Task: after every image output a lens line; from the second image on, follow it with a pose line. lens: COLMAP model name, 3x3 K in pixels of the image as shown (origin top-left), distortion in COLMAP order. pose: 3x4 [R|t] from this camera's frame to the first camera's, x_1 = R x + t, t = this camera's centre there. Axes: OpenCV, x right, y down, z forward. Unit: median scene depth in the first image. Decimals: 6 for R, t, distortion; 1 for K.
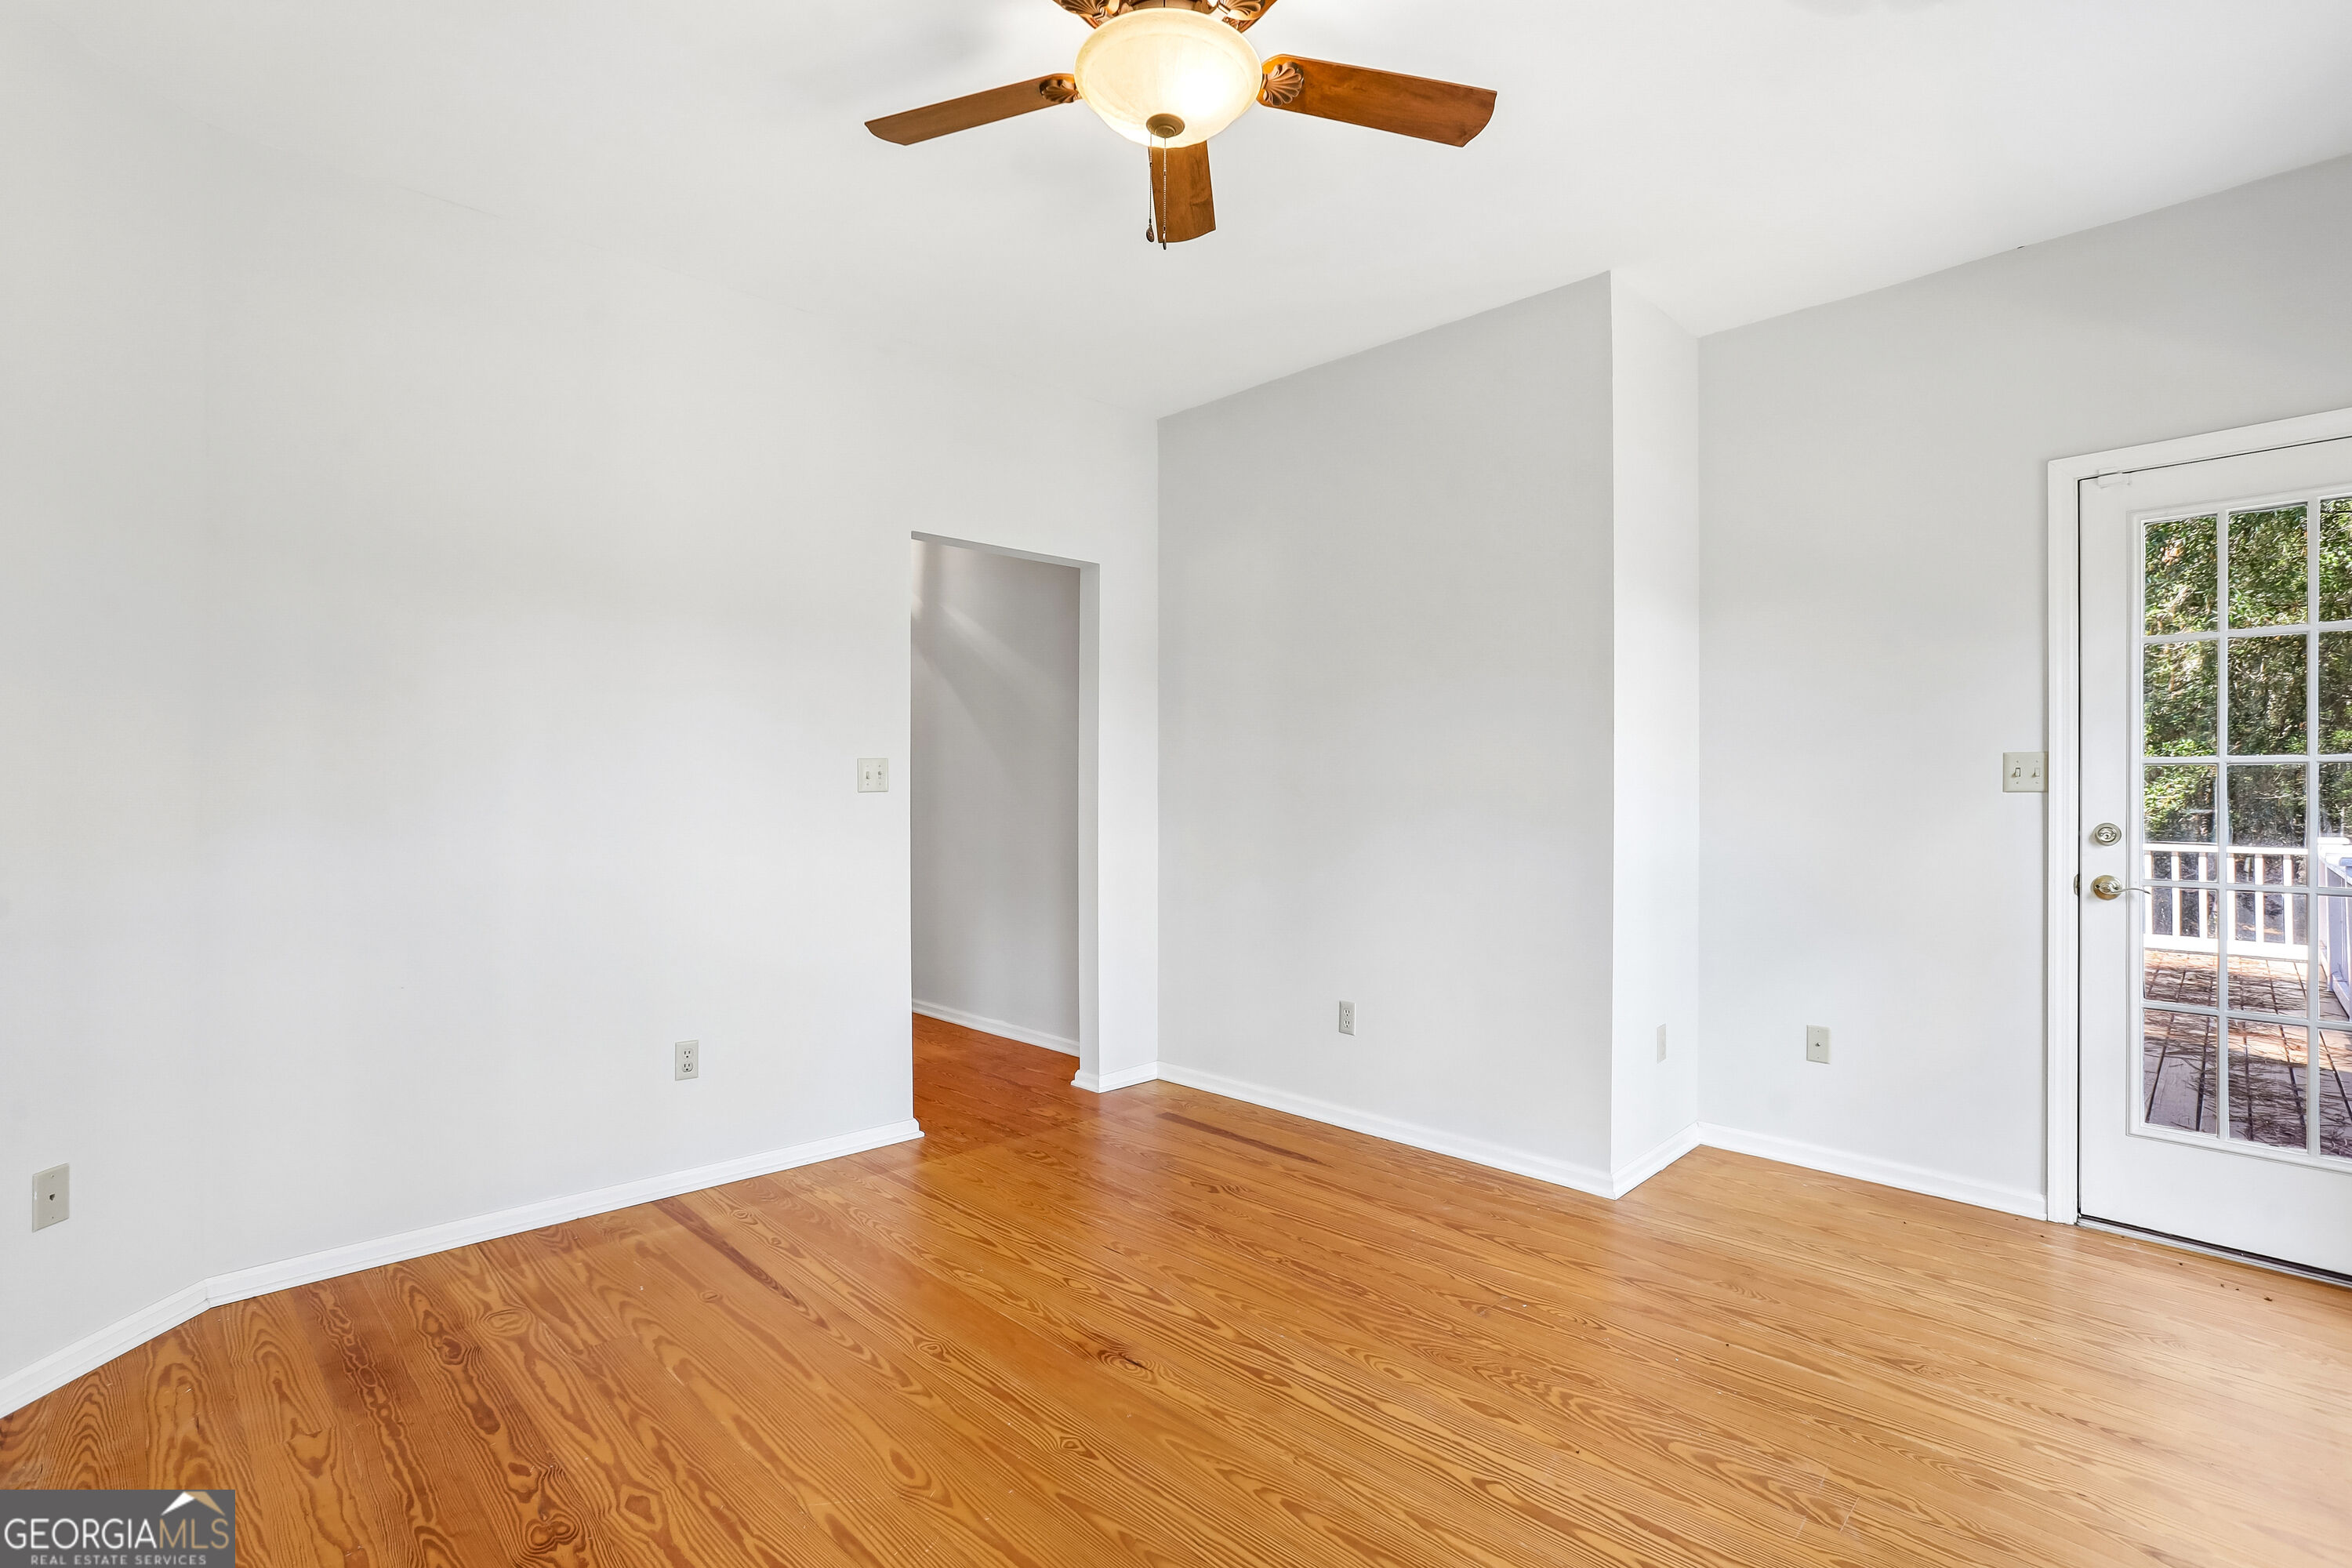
lens RADIAL K [[1112.9, 0, 1167.3], [0, 1112.9, 787.9], [0, 0, 1]] dist [-0.063256, 0.028906]
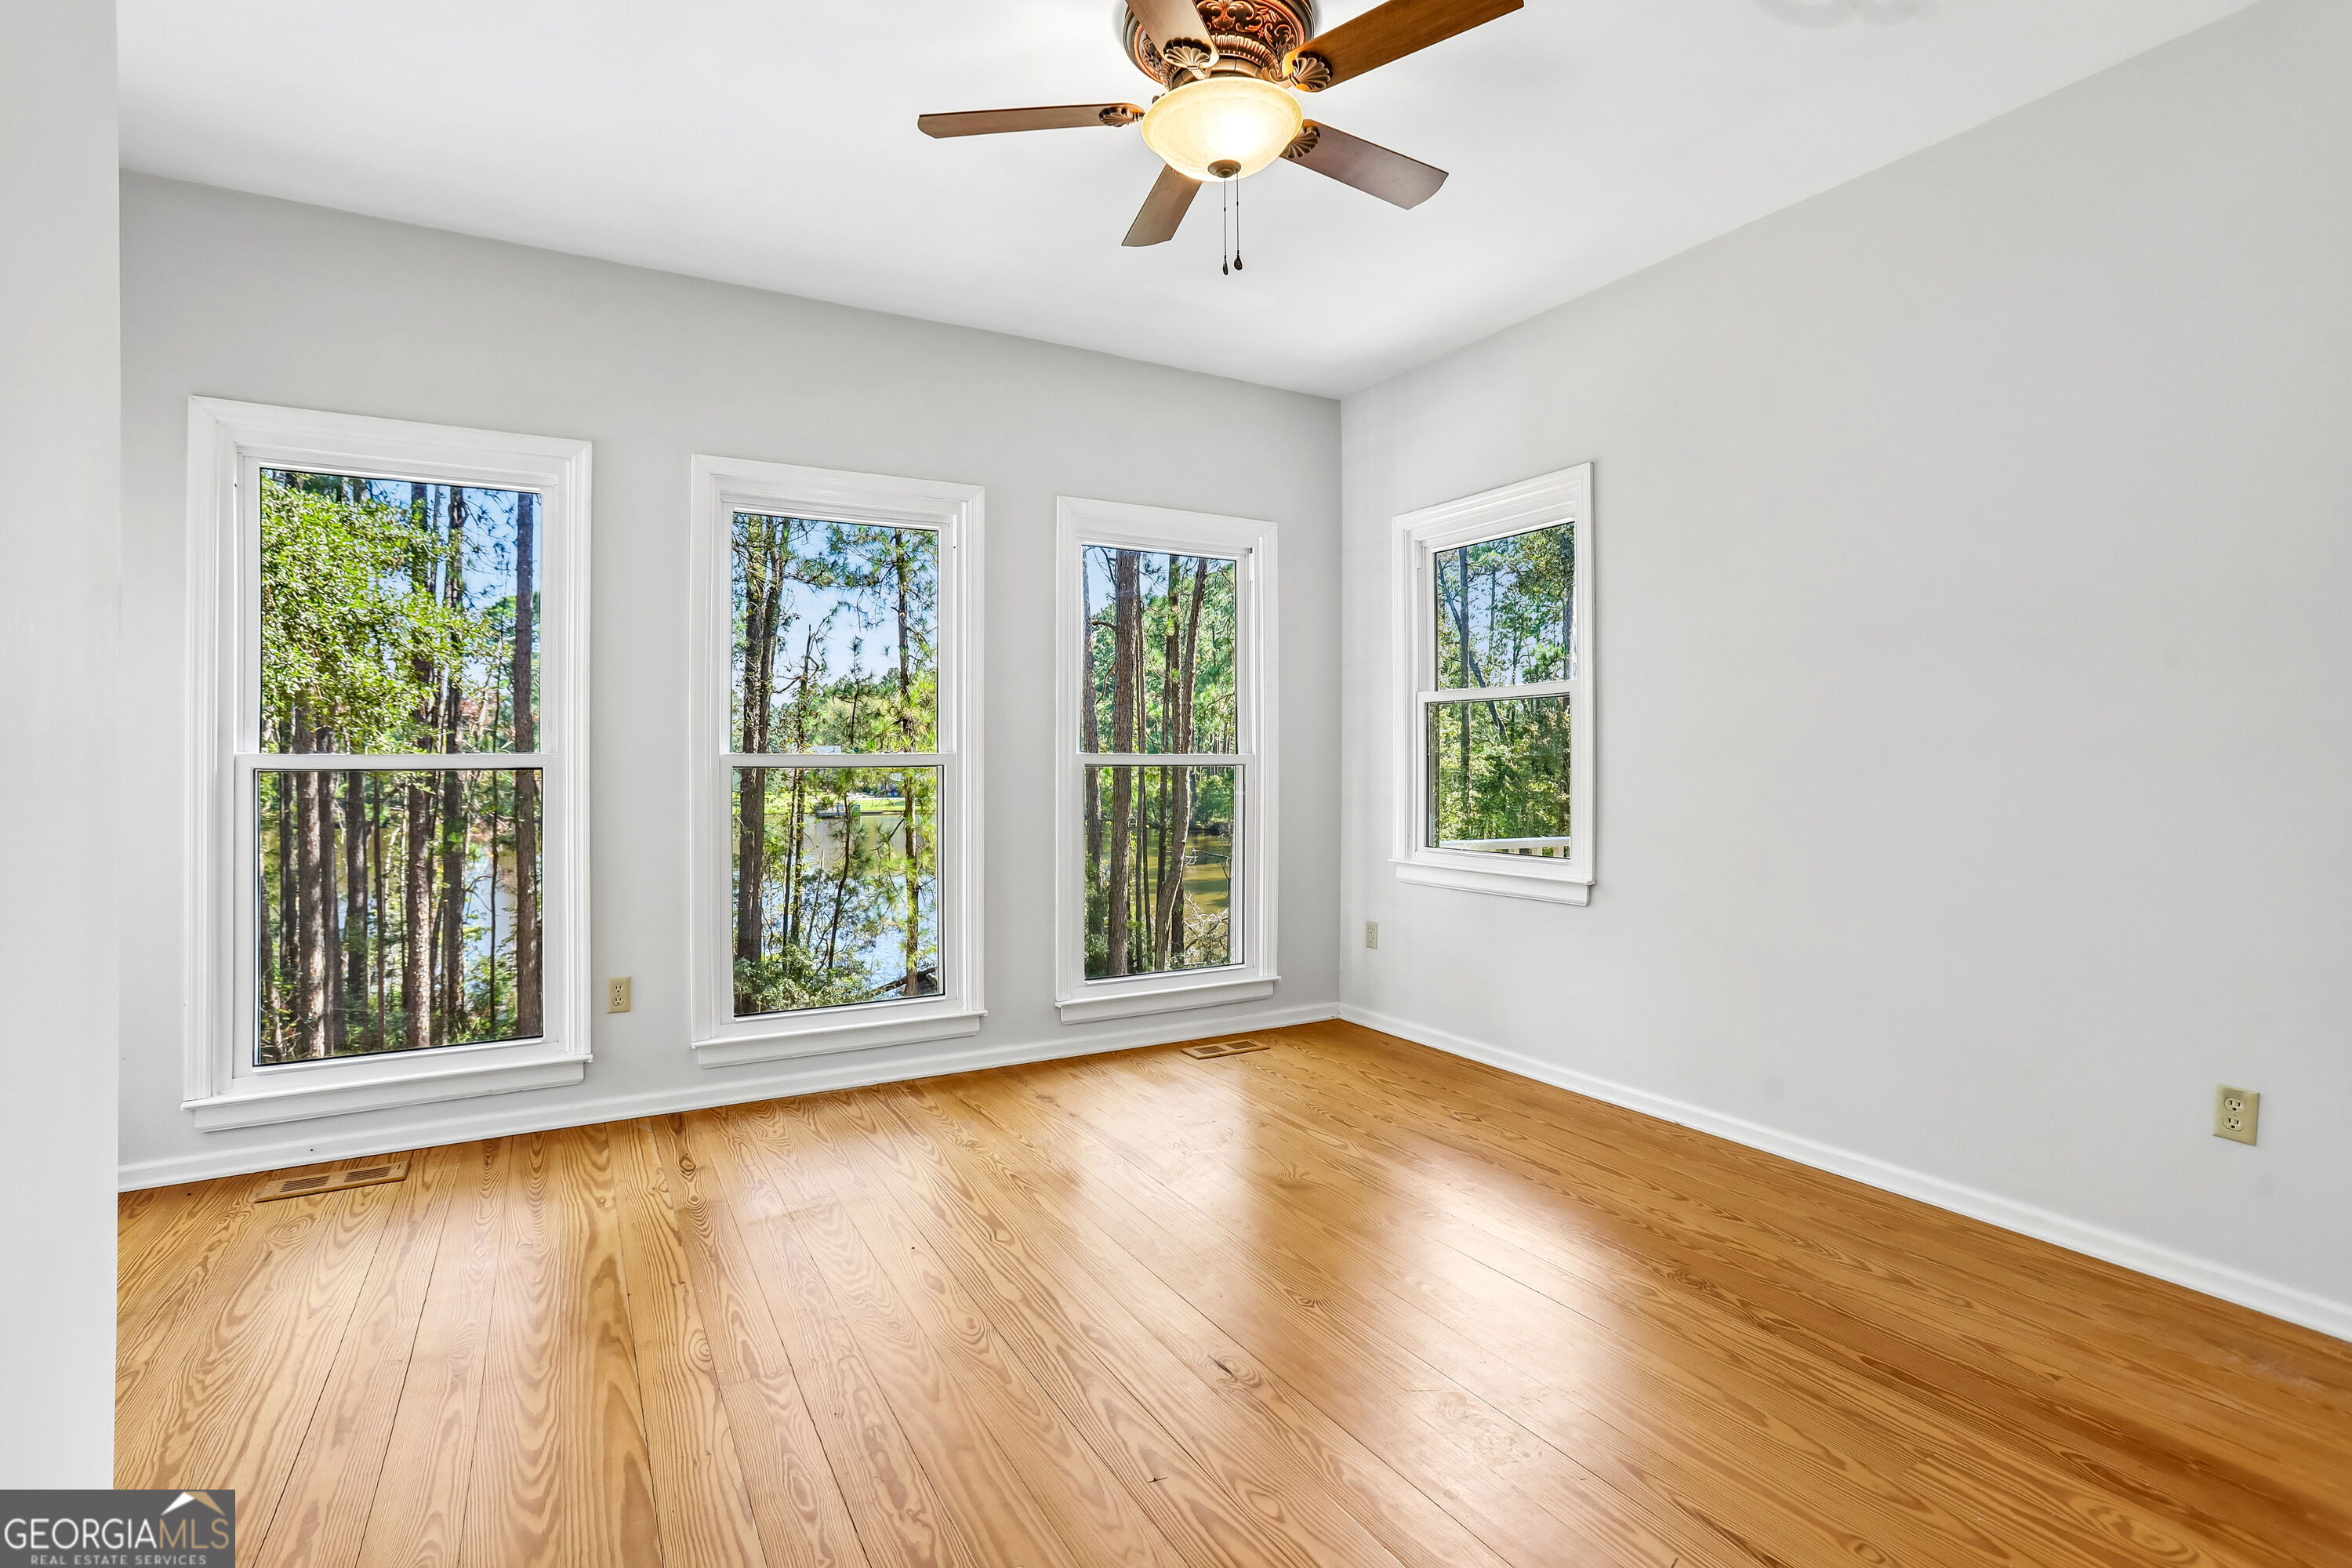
lens RADIAL K [[1112.9, 0, 1167.3], [0, 1112.9, 787.9], [0, 0, 1]] dist [-0.063256, 0.028906]
pose [[-0.964978, -0.014714, 0.261919, -0.227525], [-0.009221, 0.999711, 0.022190, 0.032575], [-0.262170, 0.018998, -0.964835, 2.011156]]
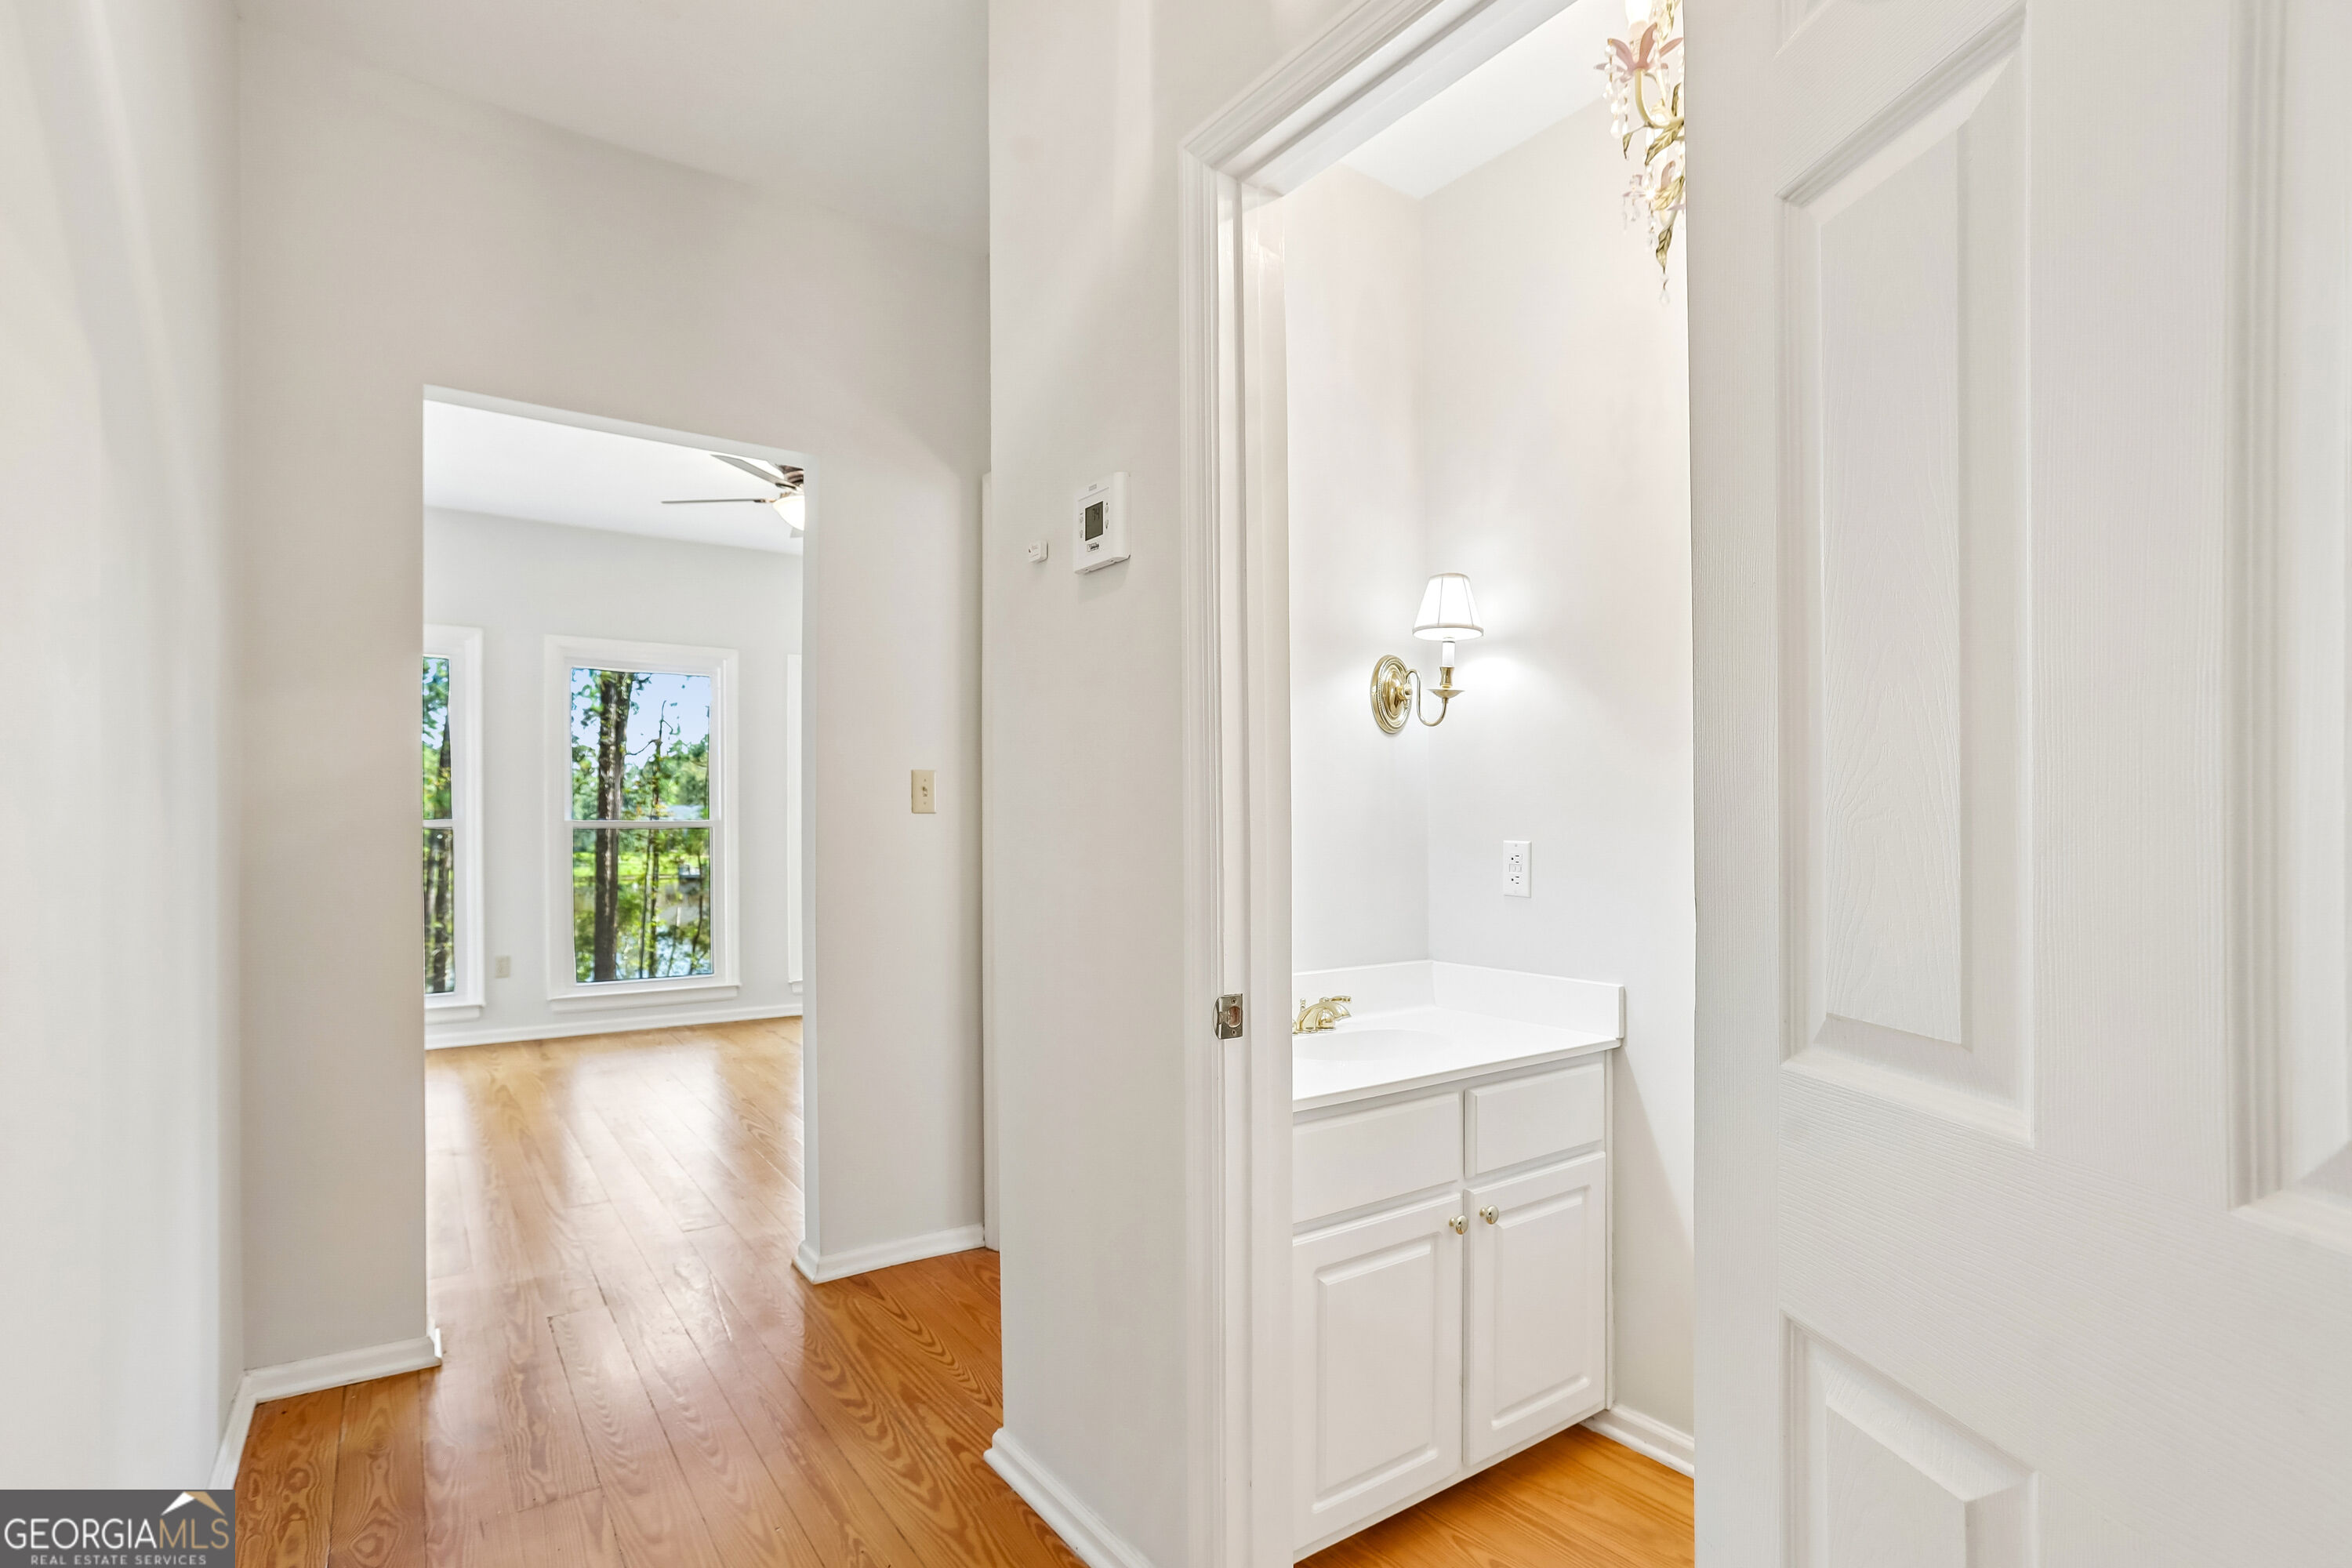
lens RADIAL K [[1140.2, 0, 1212.3], [0, 1140.2, 794.3], [0, 0, 1]] dist [-0.090917, 0.038595]
pose [[-0.991429, 0.010077, 0.130255, -1.132255], [0.007697, 0.999794, -0.018762, 0.015642], [-0.130418, -0.017598, -0.991303, 3.154016]]
